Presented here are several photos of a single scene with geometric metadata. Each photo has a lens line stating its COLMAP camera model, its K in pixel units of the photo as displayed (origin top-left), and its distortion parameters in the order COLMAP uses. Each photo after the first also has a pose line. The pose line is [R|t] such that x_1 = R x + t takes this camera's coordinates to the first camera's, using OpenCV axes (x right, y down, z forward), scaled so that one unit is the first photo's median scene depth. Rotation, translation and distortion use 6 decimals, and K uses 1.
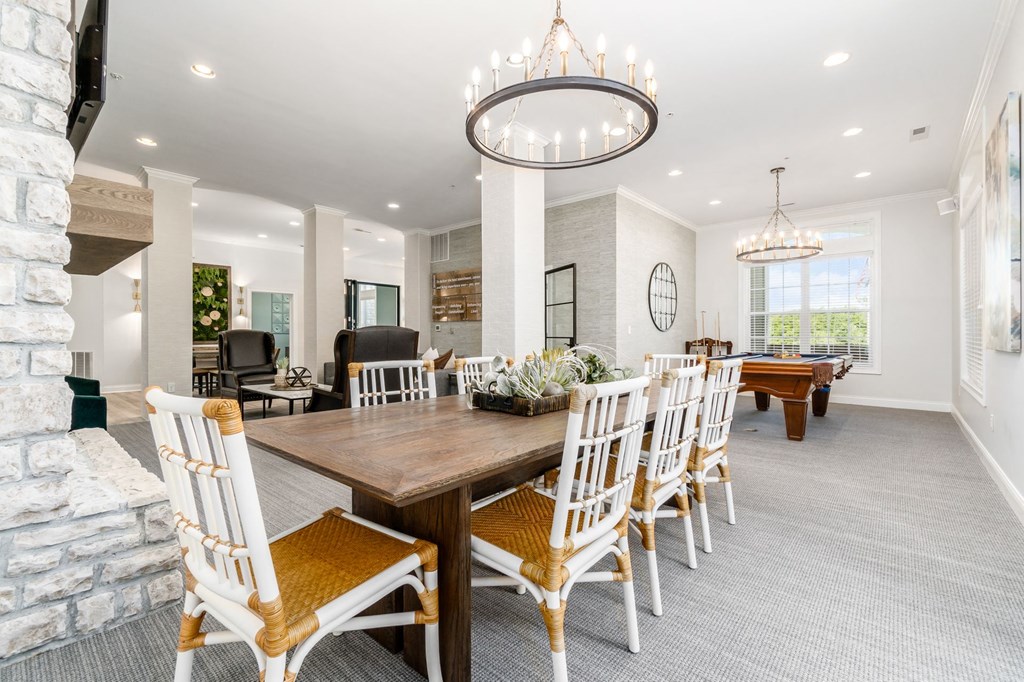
lens RADIAL K [[456.1, 0, 510.7], [0, 456.1, 331.8], [0, 0, 1]] dist [0.001542, -0.000075]
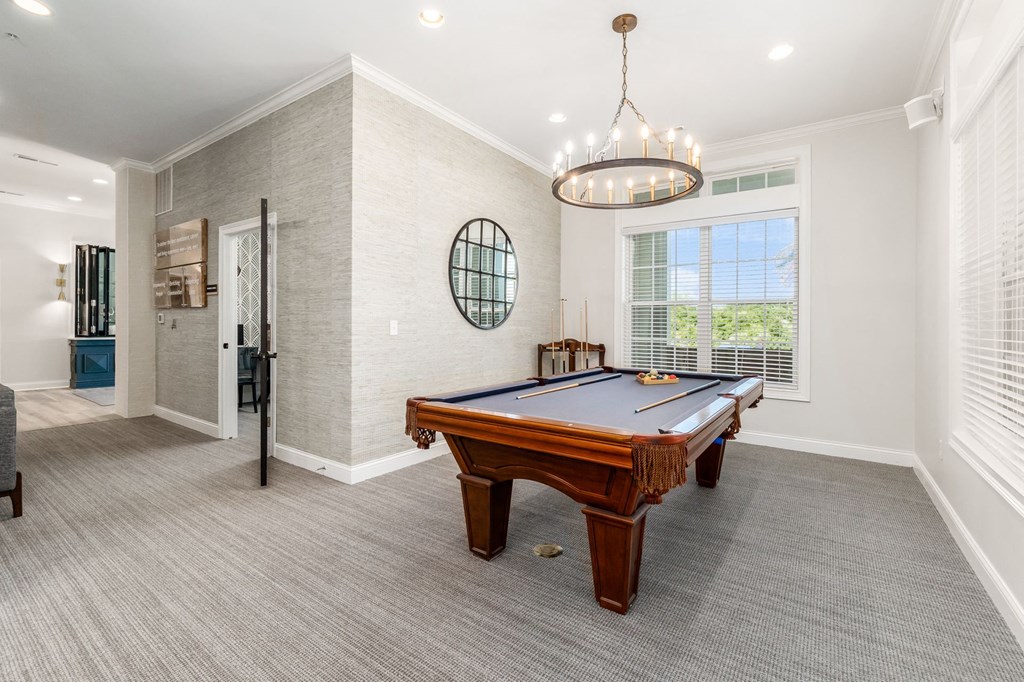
lens RADIAL K [[458.9, 0, 510.1], [0, 458.9, 316.5], [0, 0, 1]] dist [-0.002815, -0.000158]
pose [[0.994769, 0.014213, 0.101159, 0.247079], [-0.013114, 0.999848, -0.011520, -0.009606], [-0.101307, 0.010133, 0.994804, 0.304264]]
